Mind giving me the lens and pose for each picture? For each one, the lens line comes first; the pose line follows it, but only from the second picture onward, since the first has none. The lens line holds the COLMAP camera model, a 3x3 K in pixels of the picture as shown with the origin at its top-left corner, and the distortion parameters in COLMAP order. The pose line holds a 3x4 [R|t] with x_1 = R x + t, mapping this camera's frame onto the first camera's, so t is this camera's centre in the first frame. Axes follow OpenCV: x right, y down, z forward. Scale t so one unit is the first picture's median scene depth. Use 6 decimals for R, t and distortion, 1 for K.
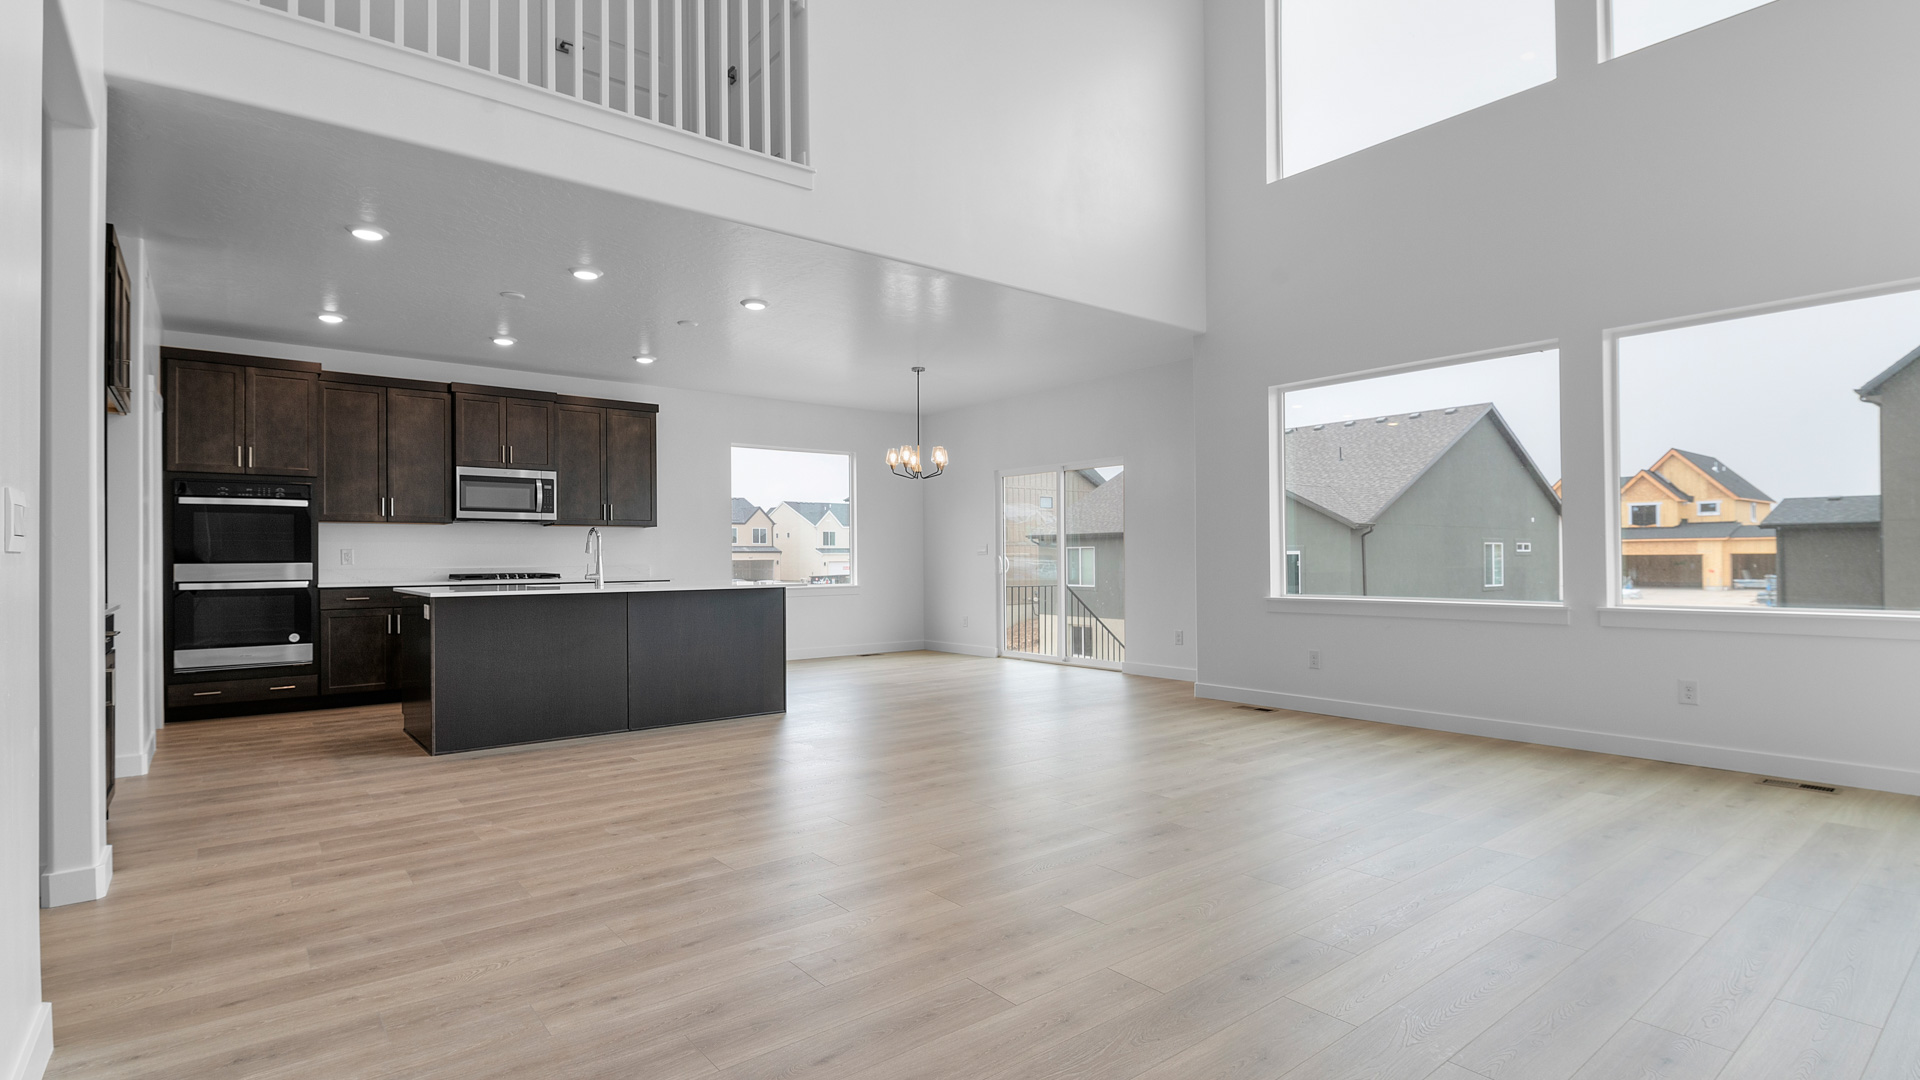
lens RADIAL K [[924.5, 0, 955.9], [0, 924.5, 540.0], [0, 0, 1]] dist [-0.031830, 0.000642]
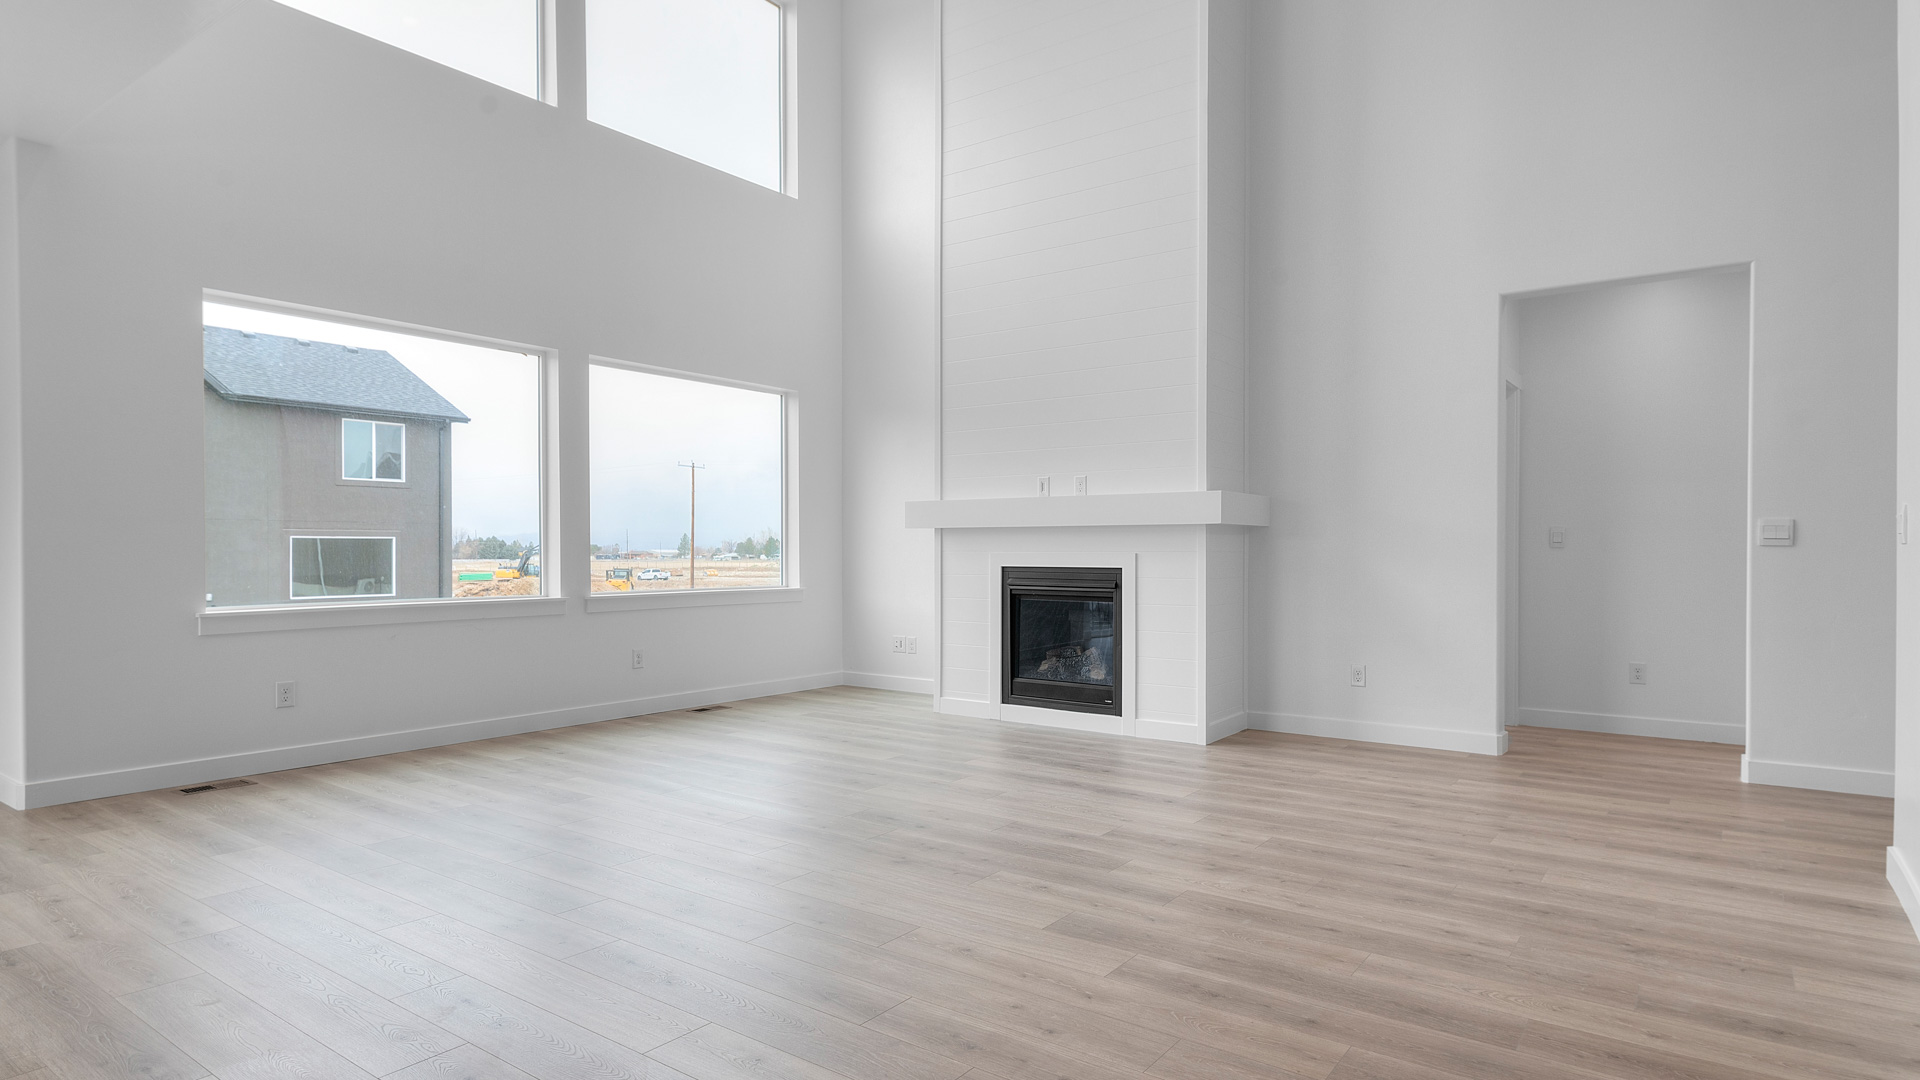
lens RADIAL K [[1024.1, 0, 958.5], [0, 1024.1, 550.9], [0, 0, 1]] dist [0.000693, -0.000685]
pose [[-0.243890, -0.003342, 0.969797, -1.103934], [-0.018698, 0.999824, -0.001257, 0.015352], [-0.969623, -0.018440, -0.243909, 1.428204]]
